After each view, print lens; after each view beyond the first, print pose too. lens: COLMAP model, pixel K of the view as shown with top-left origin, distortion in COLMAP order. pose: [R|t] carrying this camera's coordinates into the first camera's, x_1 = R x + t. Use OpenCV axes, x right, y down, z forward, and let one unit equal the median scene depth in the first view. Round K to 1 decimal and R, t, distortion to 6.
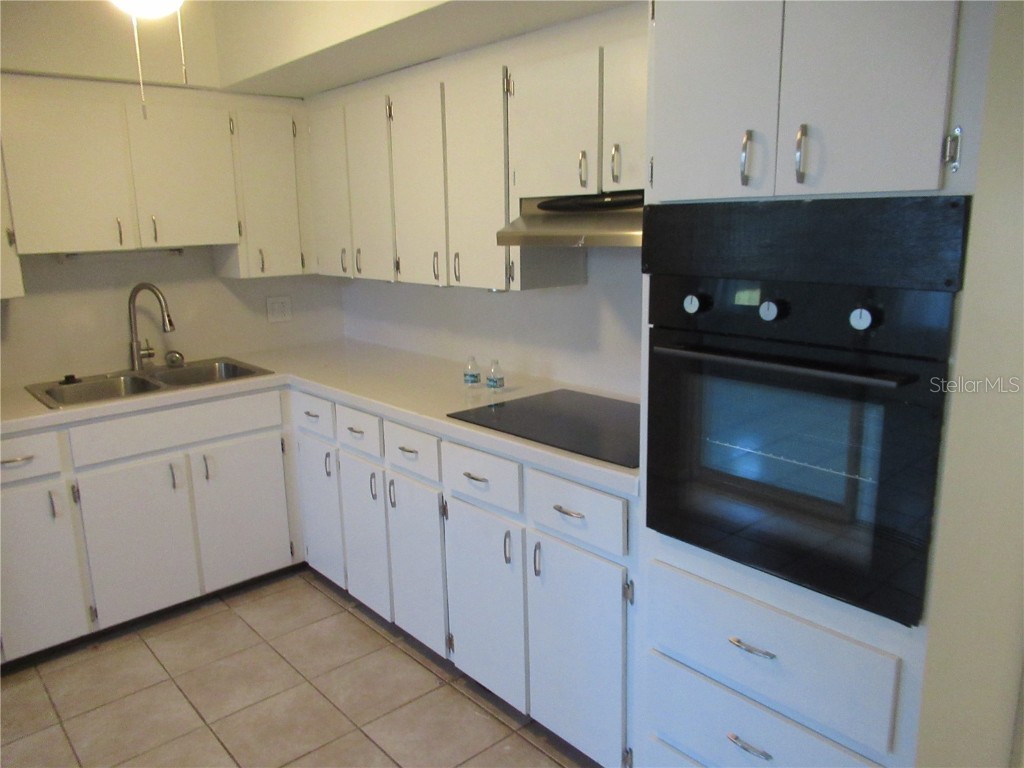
lens RADIAL K [[768.5, 0, 496.0], [0, 768.5, 374.0], [0, 0, 1]] dist [0.003546, -0.004630]
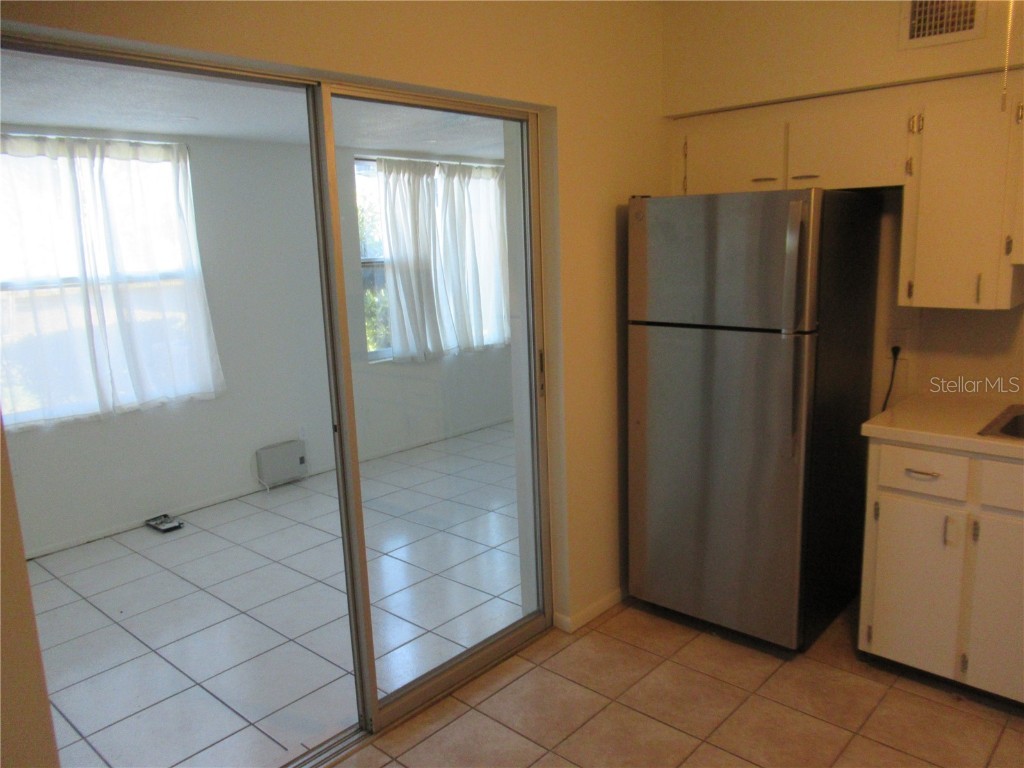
lens RADIAL K [[768.5, 0, 502.8], [0, 768.5, 380.7], [0, 0, 1]] dist [0.003546, -0.004630]
pose [[0.124548, 0.212145, -0.969269, 0.260030], [-0.182166, 0.965159, 0.187838, -0.097226], [0.975348, 0.153173, 0.158855, 0.334159]]
